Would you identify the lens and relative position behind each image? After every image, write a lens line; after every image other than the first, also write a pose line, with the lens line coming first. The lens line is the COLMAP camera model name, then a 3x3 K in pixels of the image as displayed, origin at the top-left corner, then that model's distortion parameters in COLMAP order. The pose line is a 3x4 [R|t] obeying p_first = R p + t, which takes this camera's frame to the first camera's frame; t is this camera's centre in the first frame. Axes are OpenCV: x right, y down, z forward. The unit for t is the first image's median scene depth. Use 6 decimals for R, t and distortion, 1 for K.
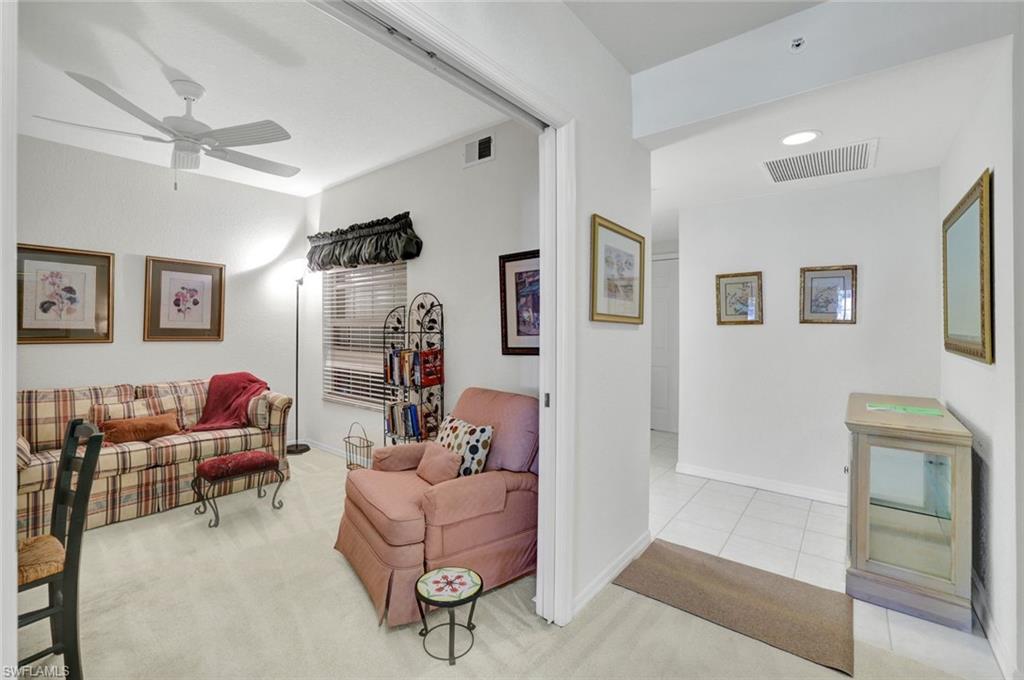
lens RADIAL K [[446.6, 0, 501.6], [0, 446.6, 322.0], [0, 0, 1]] dist [-0.015963, 0.007451]
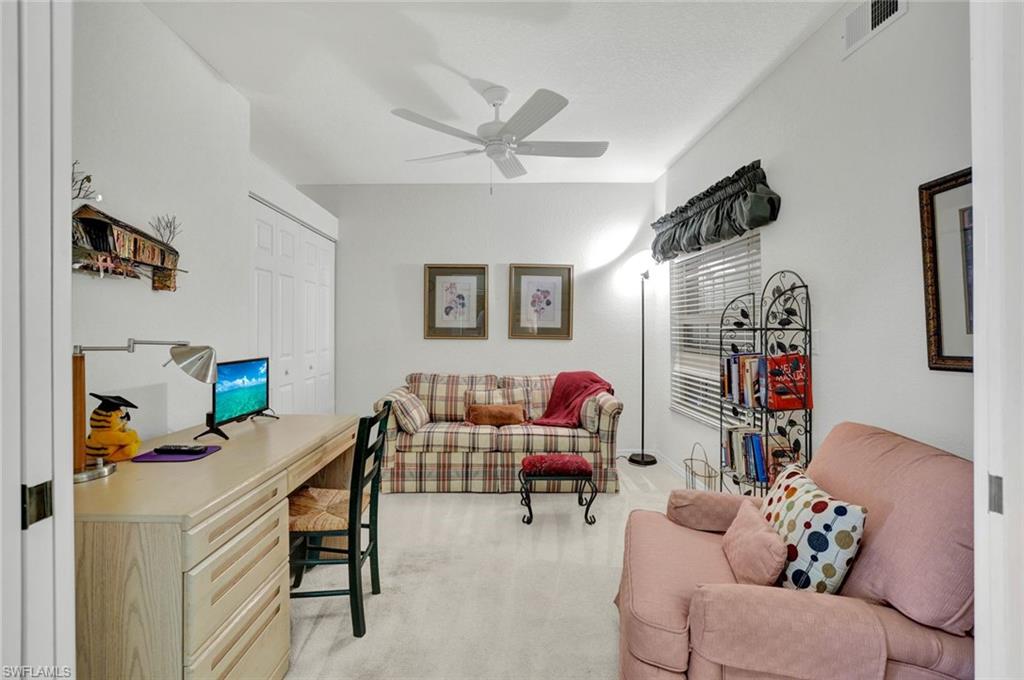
lens RADIAL K [[446.6, 0, 503.4], [0, 446.6, 324.4], [0, 0, 1]] dist [-0.015963, 0.007451]
pose [[0.644611, -0.013992, -0.764383, 0.074580], [0.012713, 0.999890, -0.007582, 0.016607], [0.764405, -0.004830, 0.644718, 0.260646]]
